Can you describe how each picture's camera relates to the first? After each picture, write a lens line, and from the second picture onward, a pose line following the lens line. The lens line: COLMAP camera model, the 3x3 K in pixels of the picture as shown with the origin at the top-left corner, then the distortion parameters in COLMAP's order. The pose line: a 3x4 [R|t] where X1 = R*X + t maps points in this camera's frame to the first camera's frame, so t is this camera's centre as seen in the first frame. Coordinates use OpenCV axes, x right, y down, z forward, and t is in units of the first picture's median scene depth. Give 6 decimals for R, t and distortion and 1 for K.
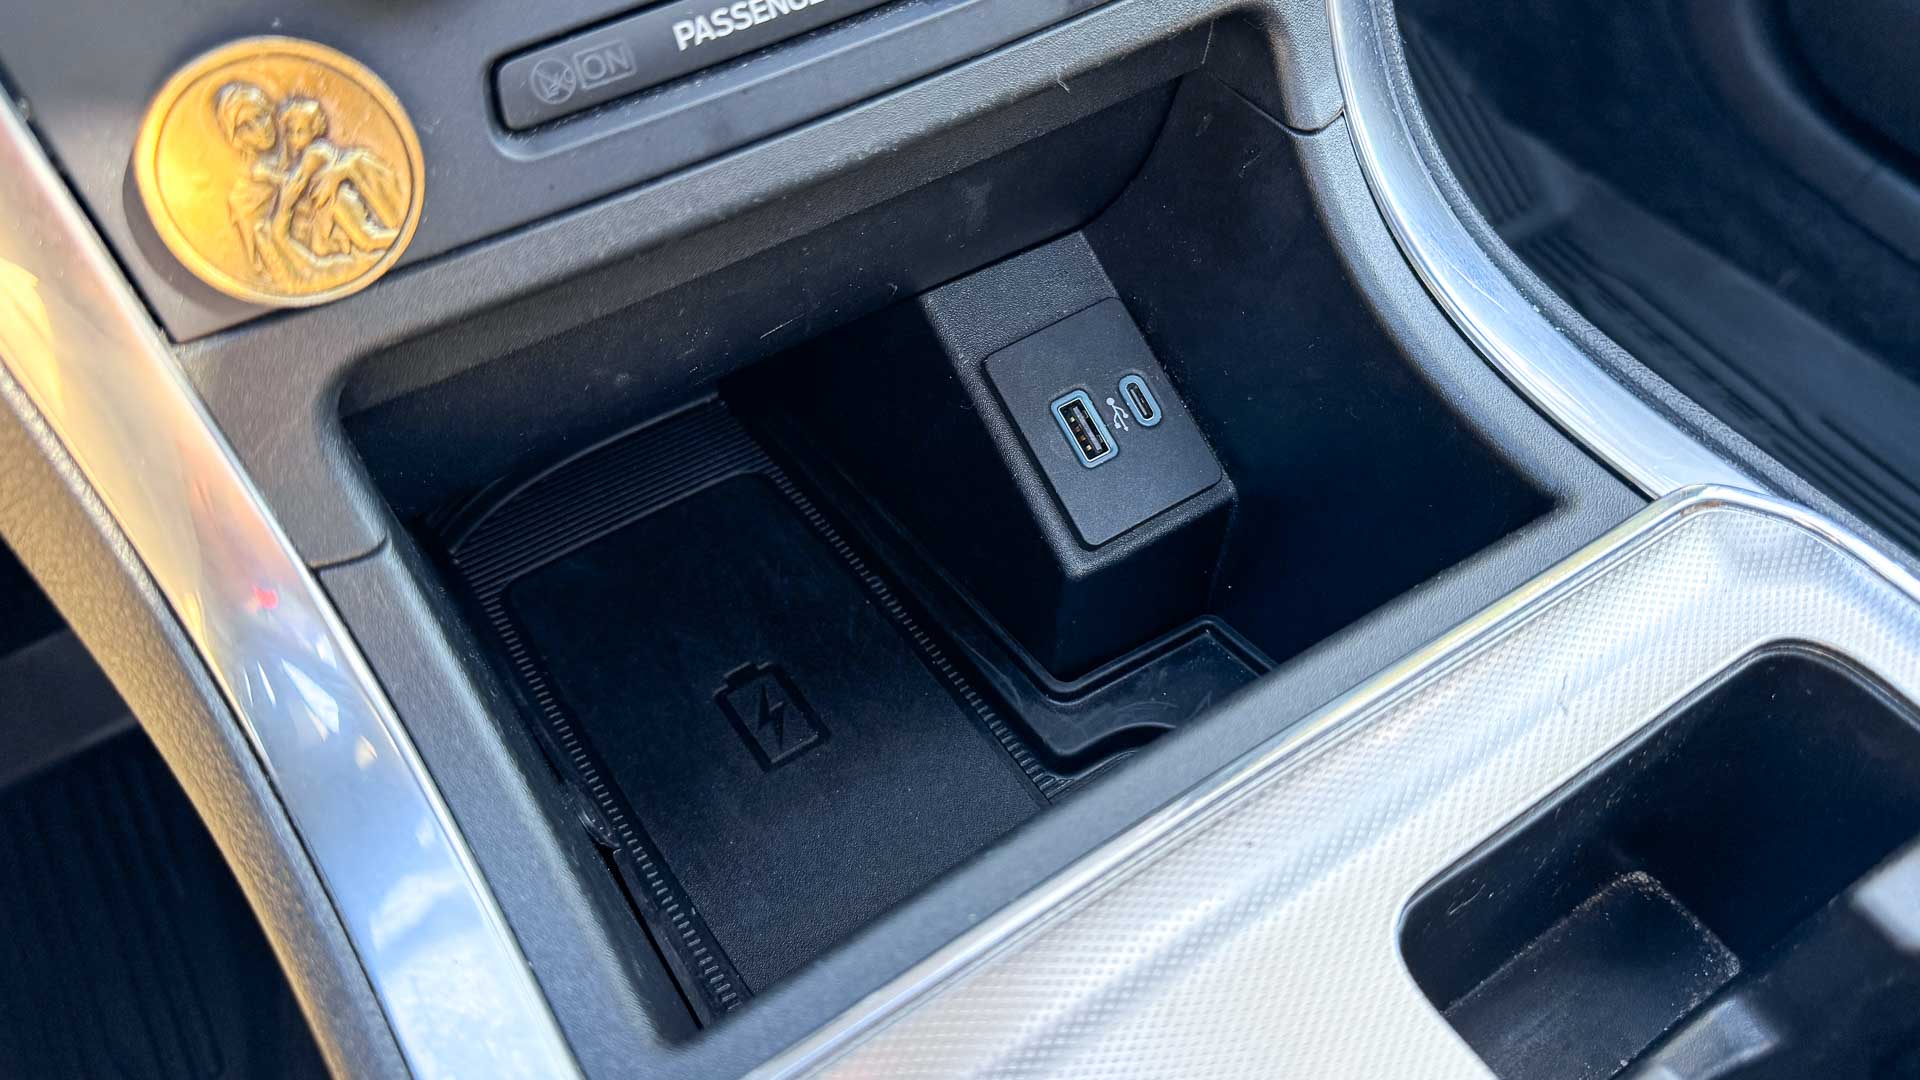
lens RADIAL K [[1560.3, 0, 960.0], [0, 1560.3, 540.0], [0, 0, 1]] dist [0.053724, -0.007095]
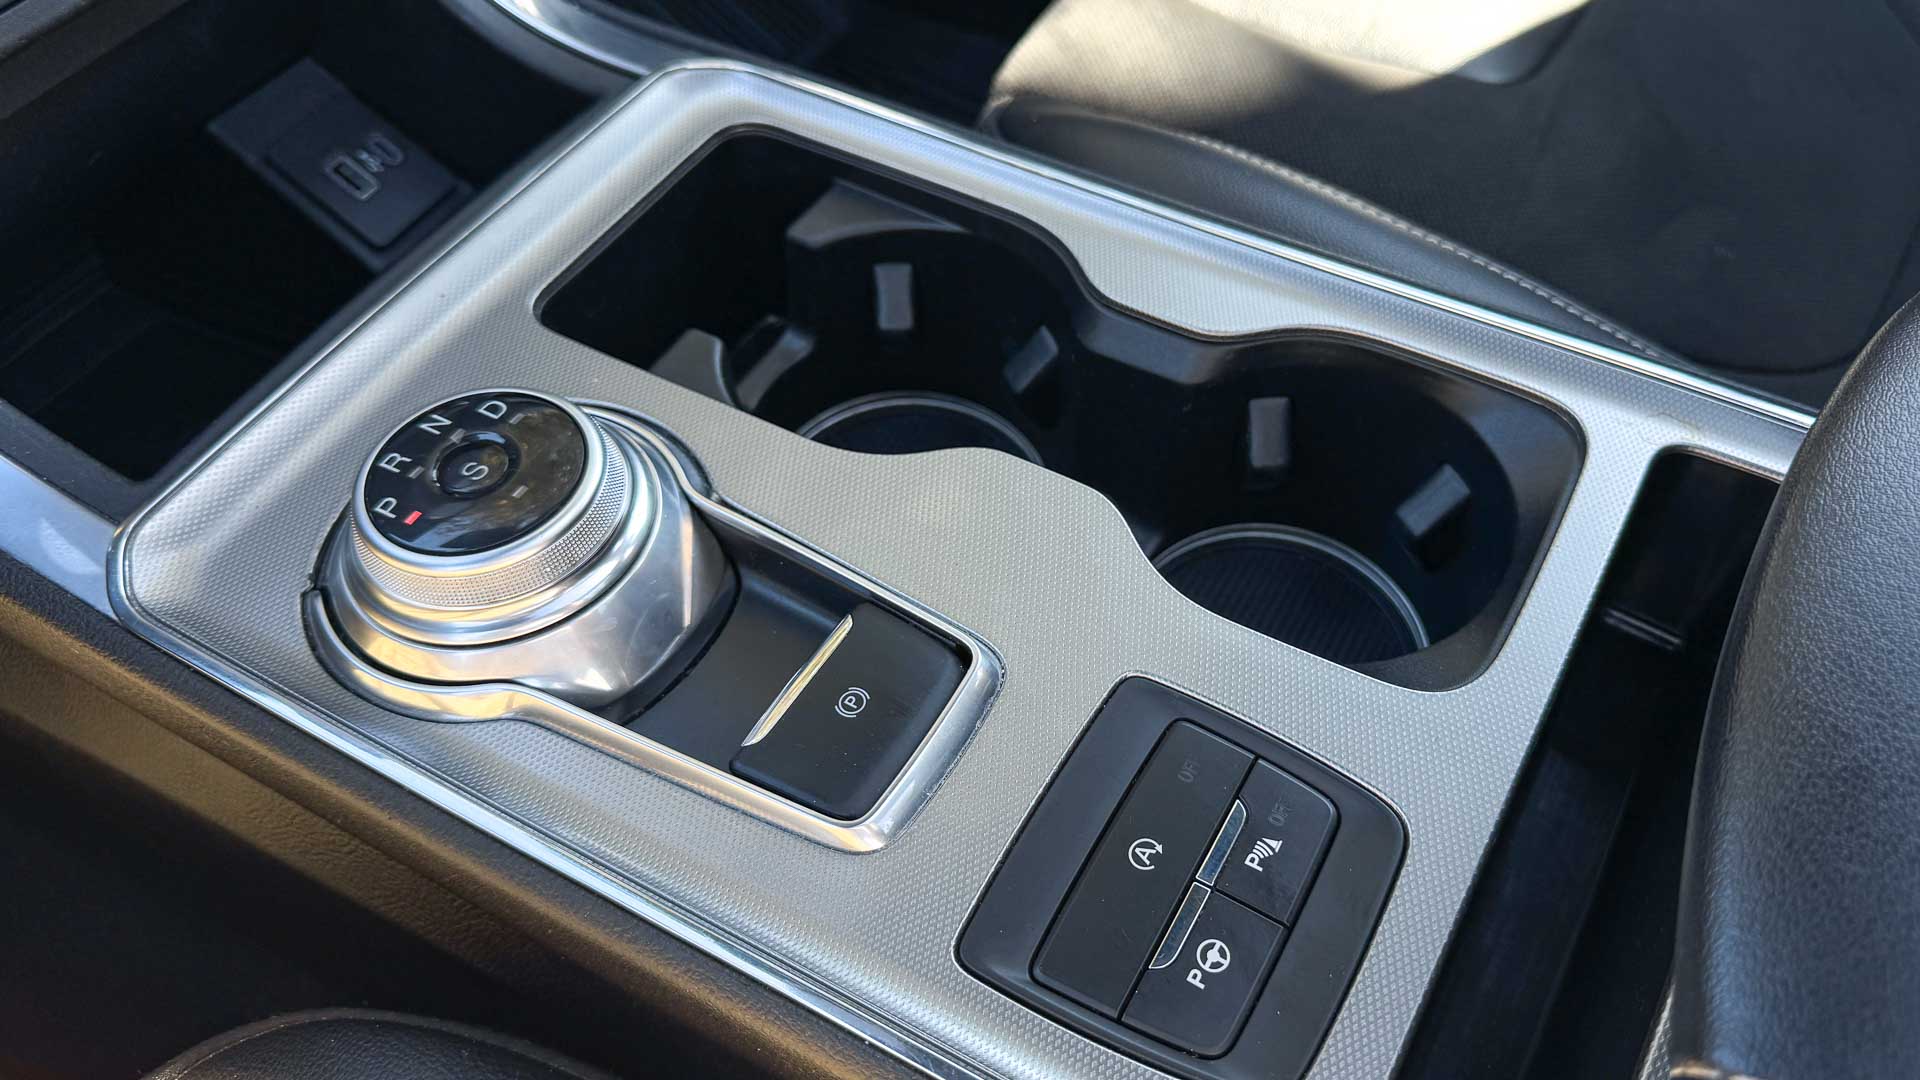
lens RADIAL K [[1560.3, 0, 960.0], [0, 1560.3, 540.0], [0, 0, 1]] dist [0.053724, -0.007095]
pose [[0.904222, -0.354832, 0.237648, 0.123487], [0.351378, 0.934421, 0.058234, 0.364799], [-0.242727, 0.030848, 0.969604, -0.579077]]
